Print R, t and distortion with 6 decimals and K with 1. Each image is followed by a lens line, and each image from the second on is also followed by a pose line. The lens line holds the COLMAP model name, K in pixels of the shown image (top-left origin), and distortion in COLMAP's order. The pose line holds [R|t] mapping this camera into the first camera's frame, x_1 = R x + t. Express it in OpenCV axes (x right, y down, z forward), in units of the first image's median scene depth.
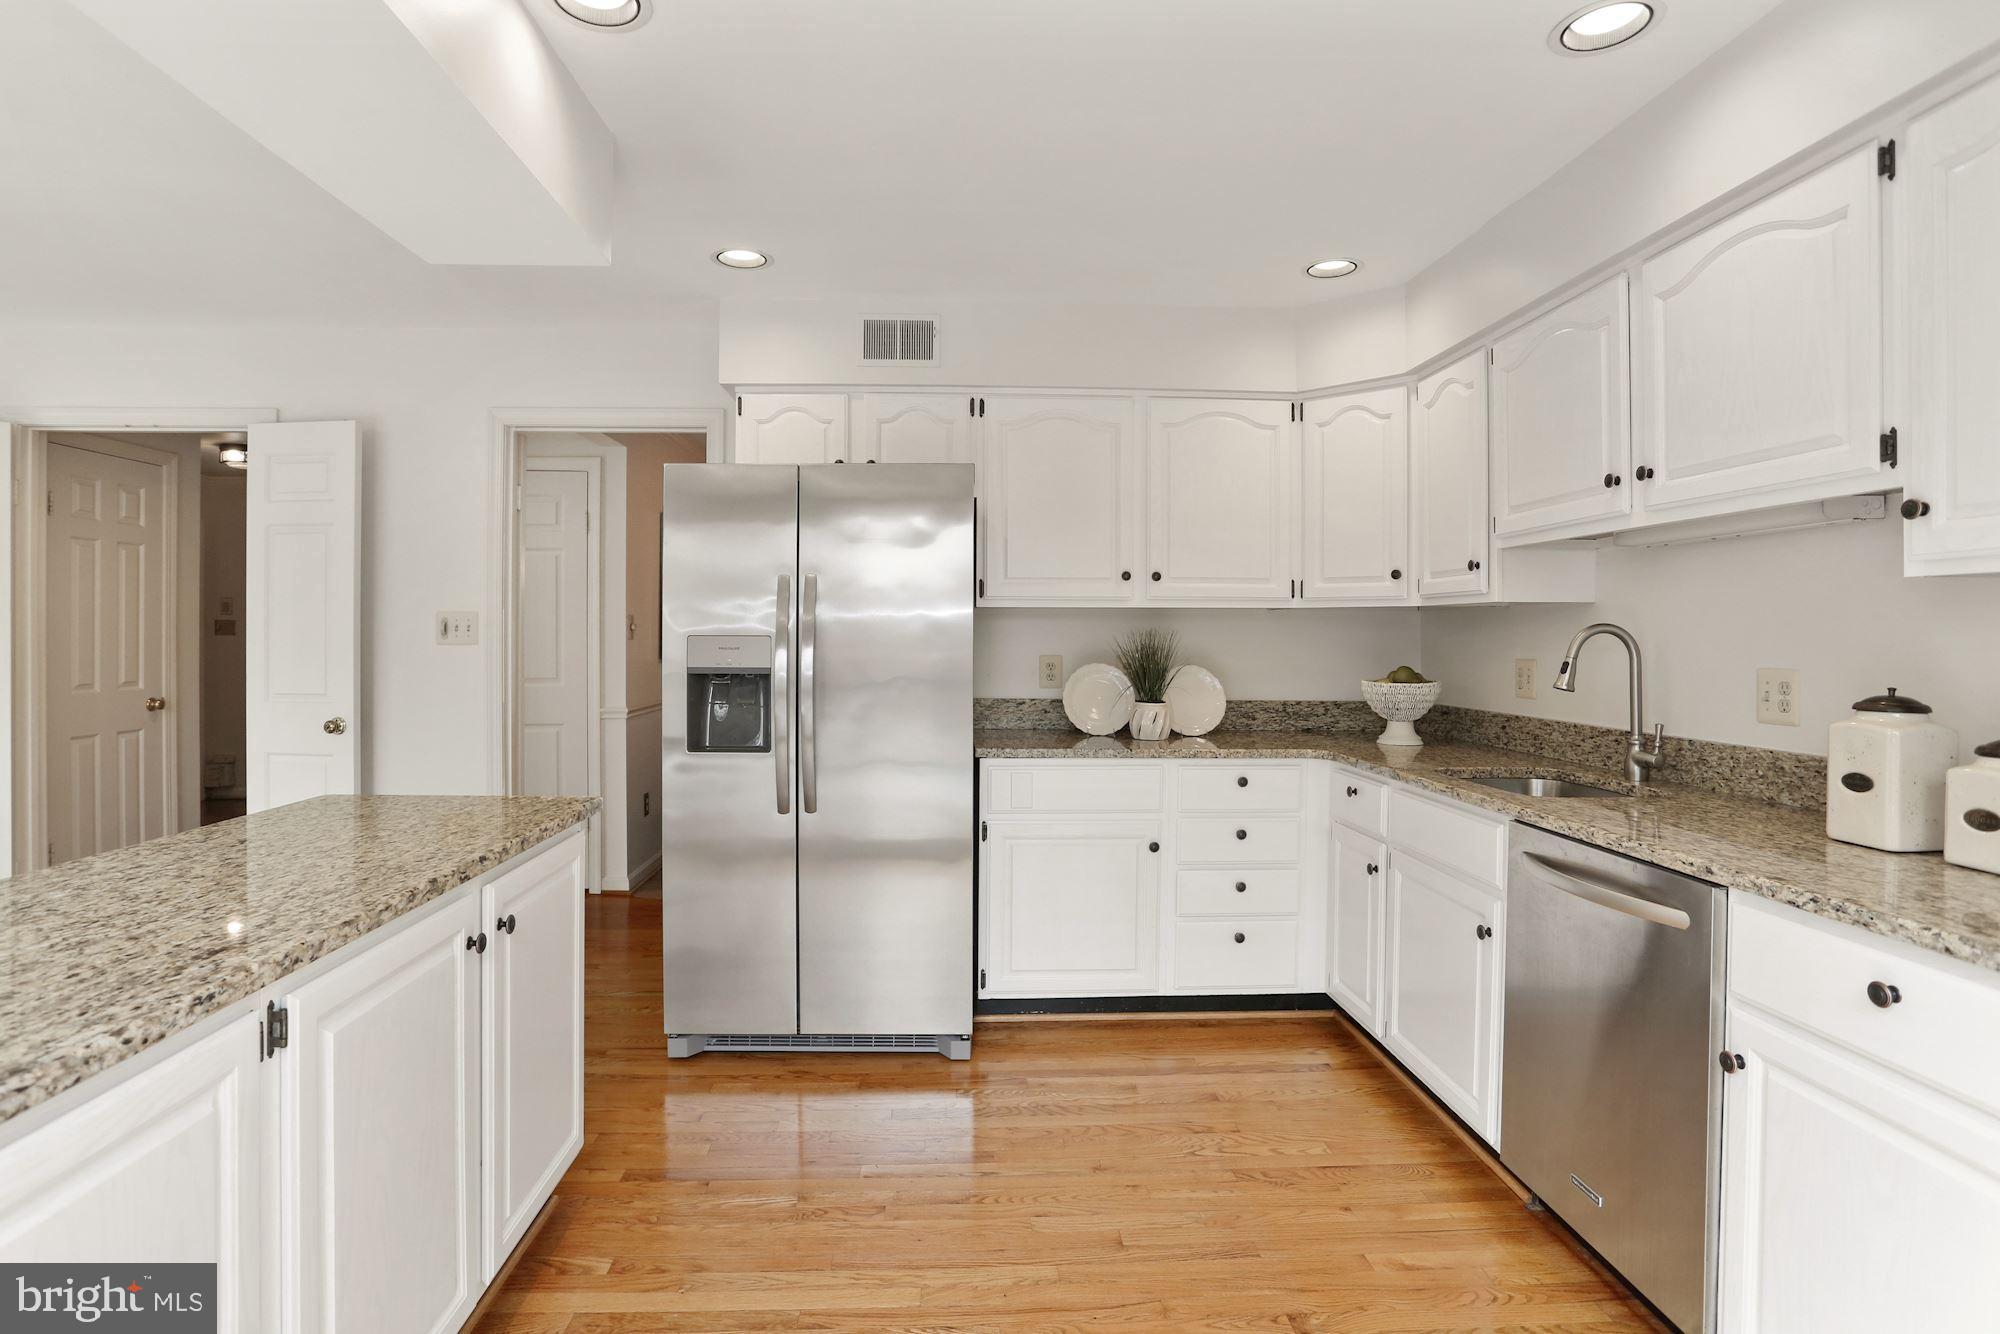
lens RADIAL K [[1022.7, 0, 1009.0], [0, 1022.7, 631.4], [0, 0, 1]] dist [0.003329, 0.000534]
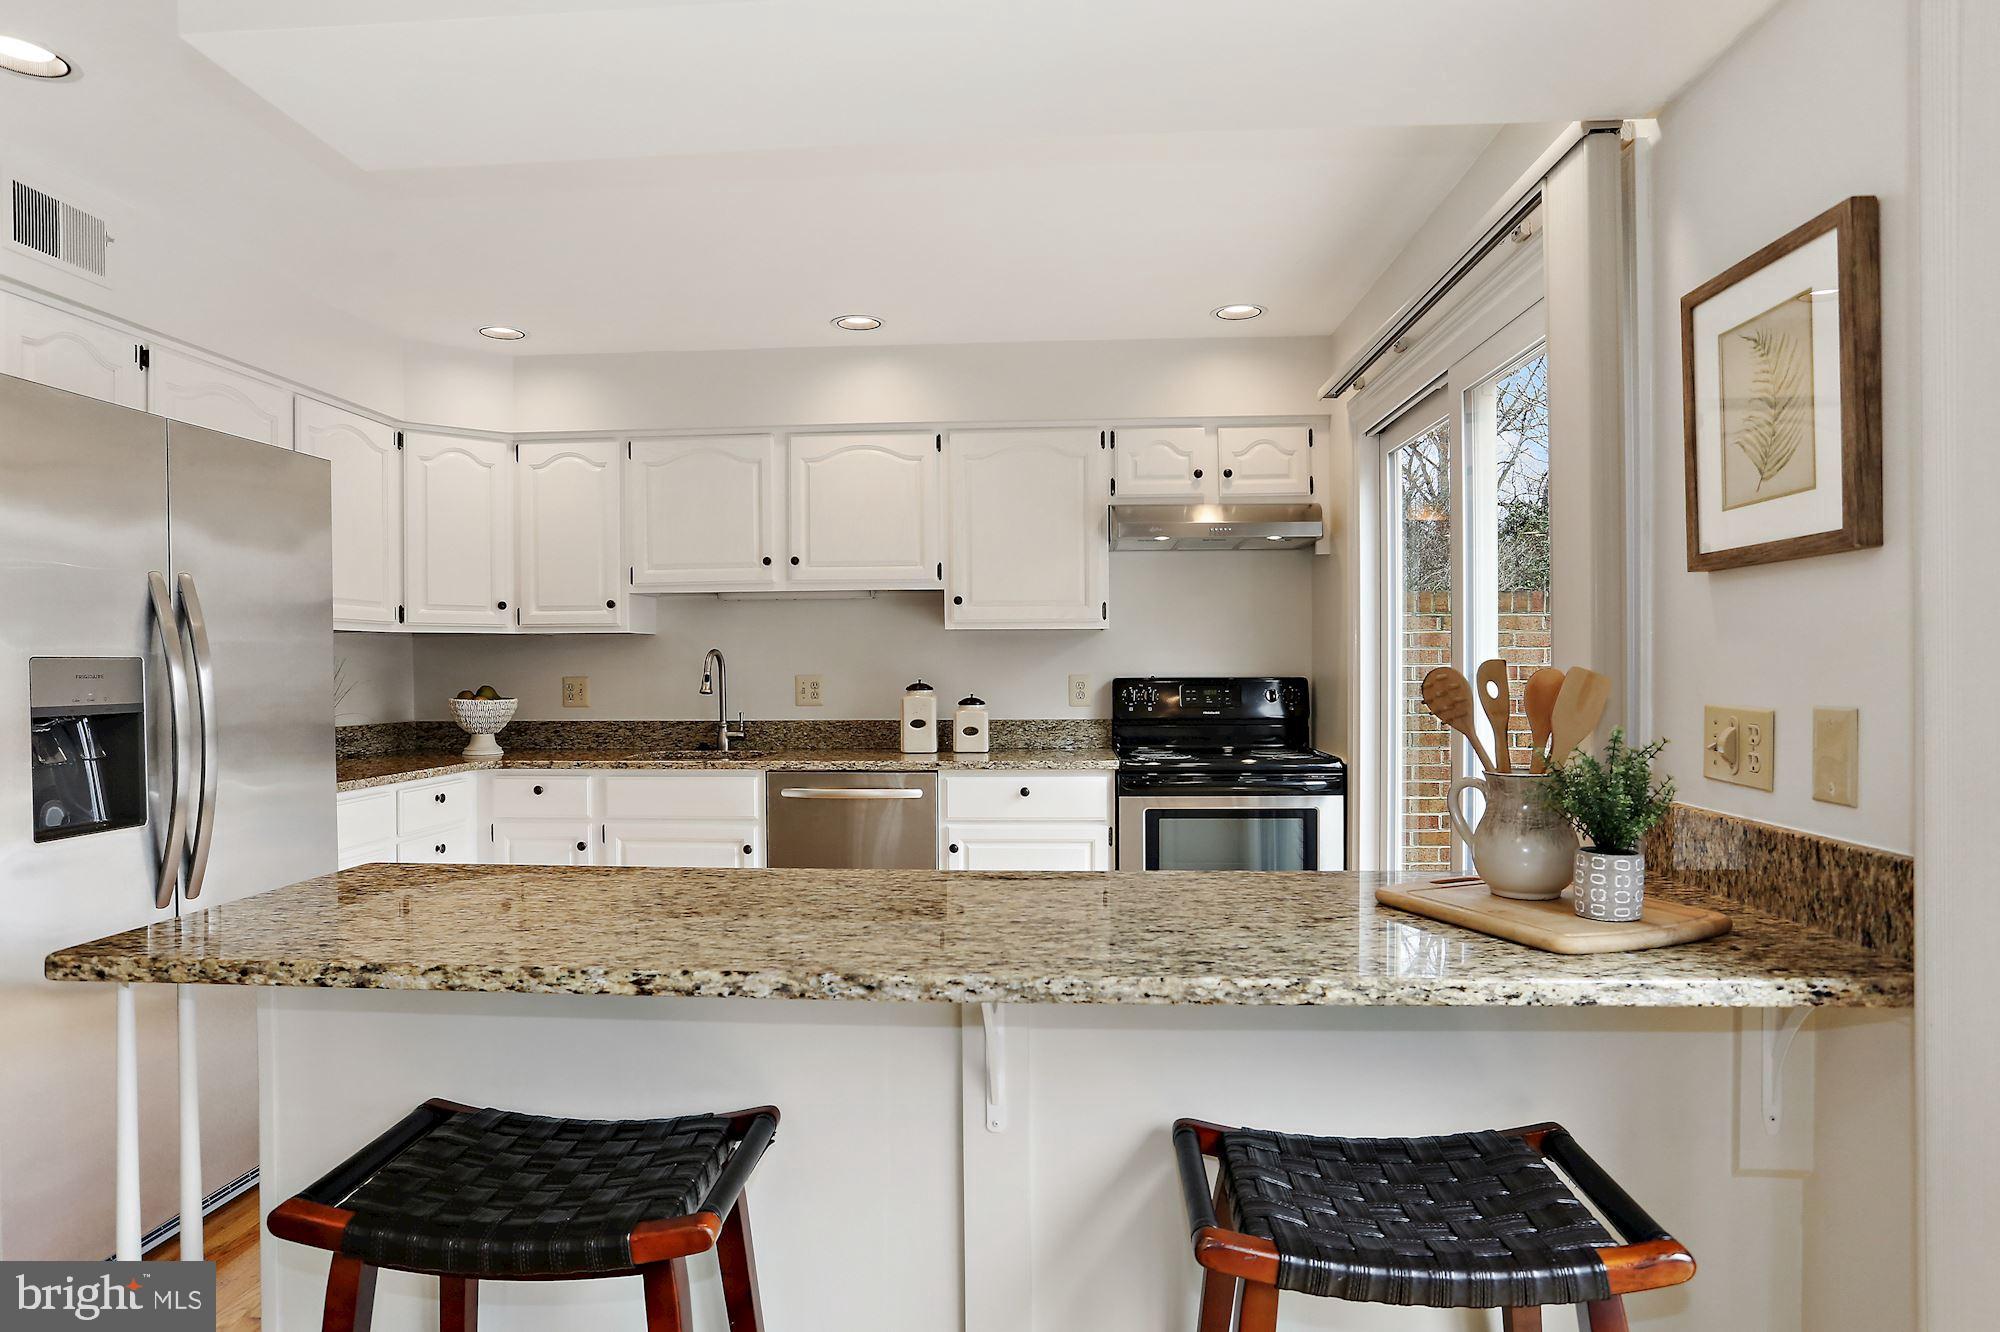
lens RADIAL K [[1125.3, 0, 998.7], [0, 1125.3, 680.0], [0, 0, 1]] dist [-0.017917, 0.005590]
pose [[0.135630, -0.018722, 0.990583, -0.925435], [0.003201, 0.999825, 0.018458, 0.007707], [-0.990754, 0.000668, 0.135667, 0.319207]]
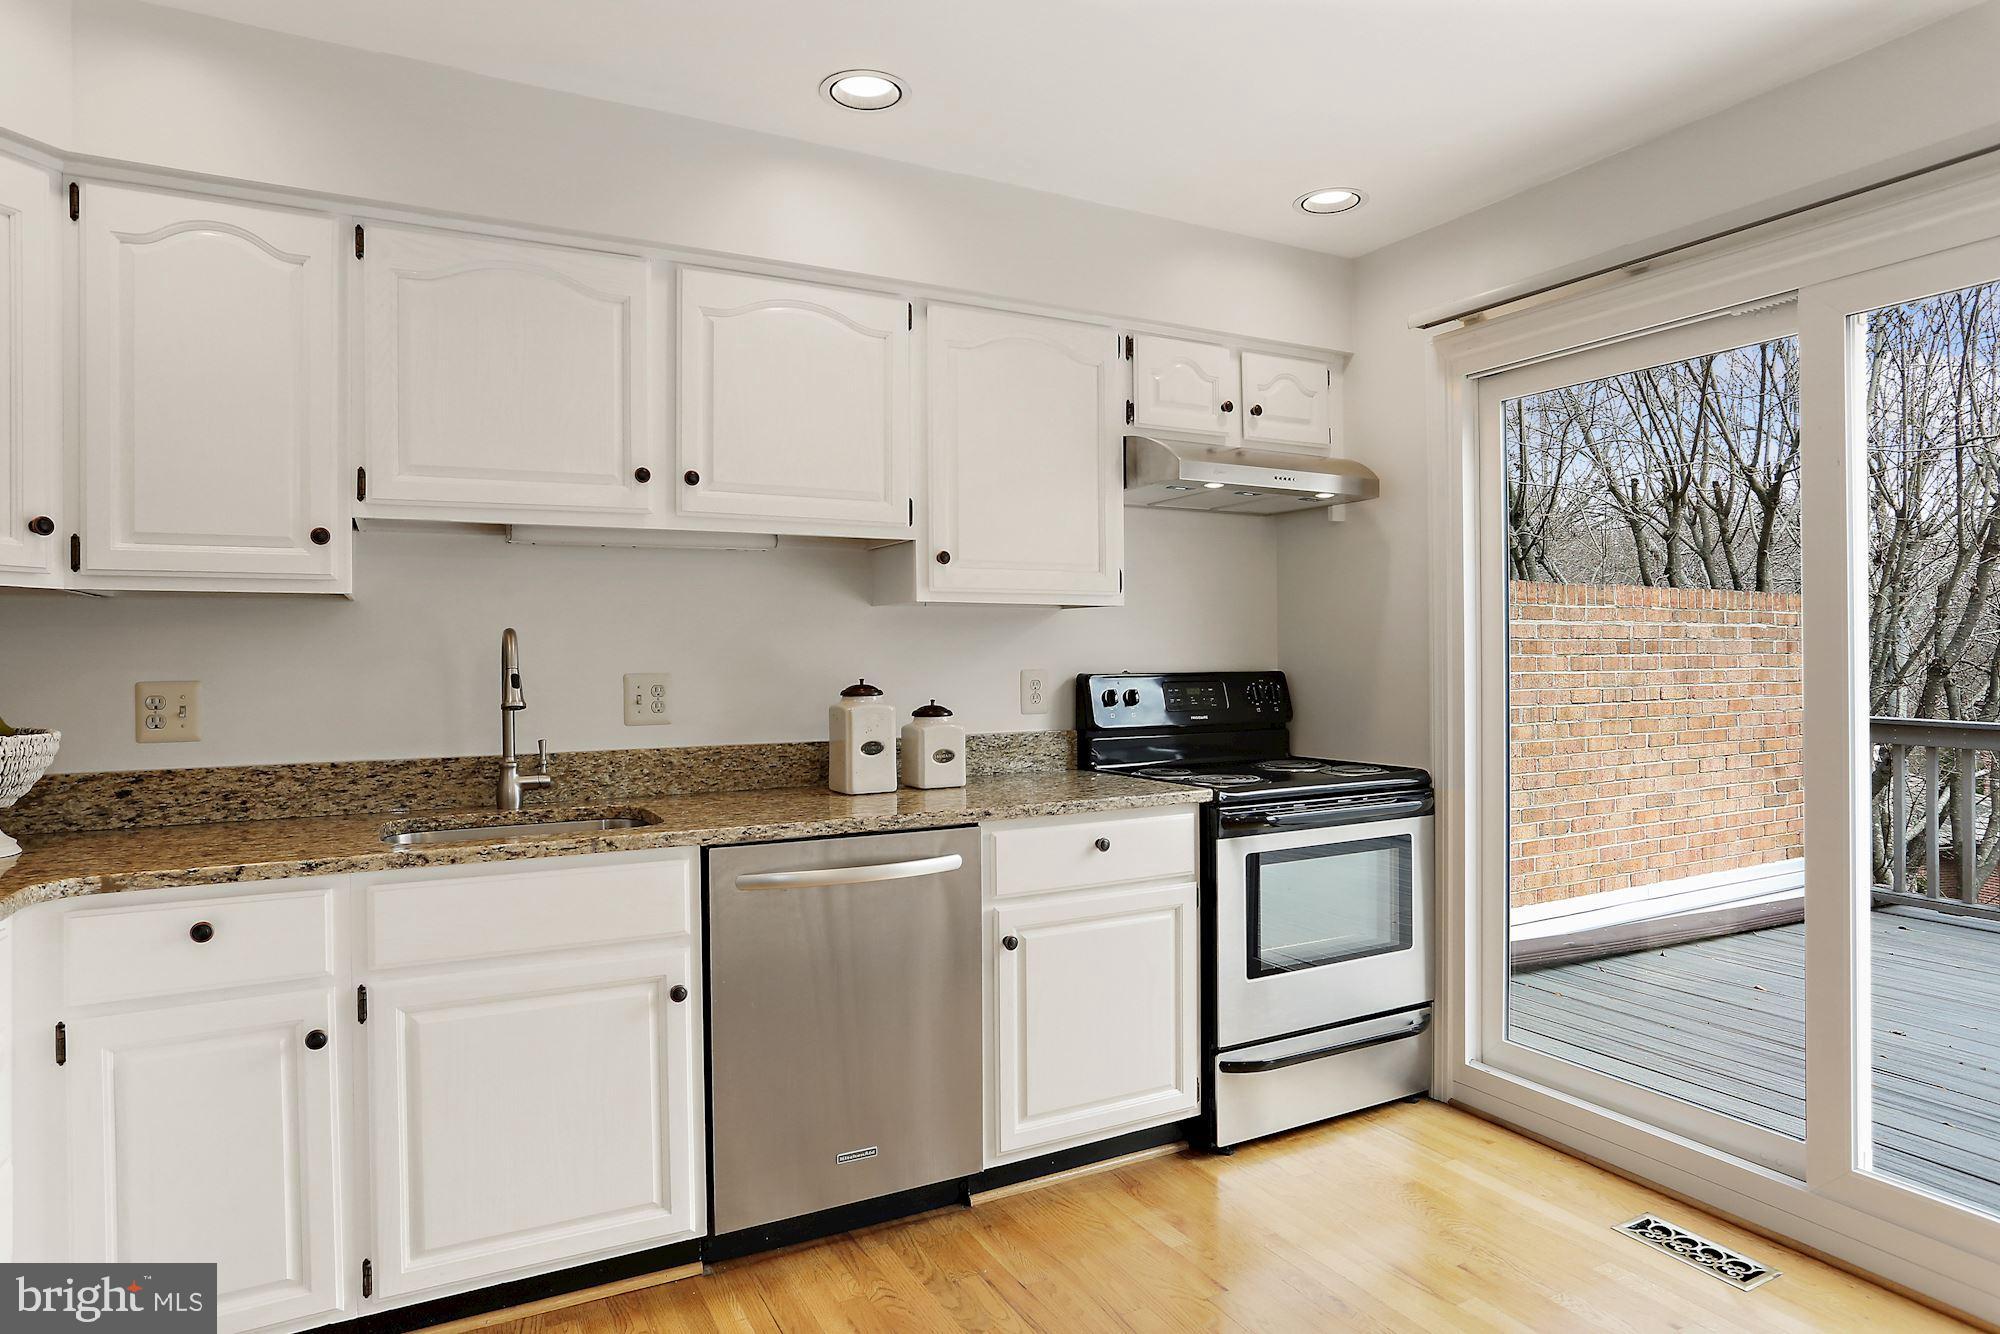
lens RADIAL K [[1125.3, 0, 983.4], [0, 1125.3, 650.7], [0, 0, 1]] dist [-0.017917, 0.005590]
pose [[-0.396905, 0.002574, 0.917856, -0.387516], [0.002789, 0.999995, -0.001598, 0.011902], [-0.917855, 0.001926, -0.396910, 0.911546]]
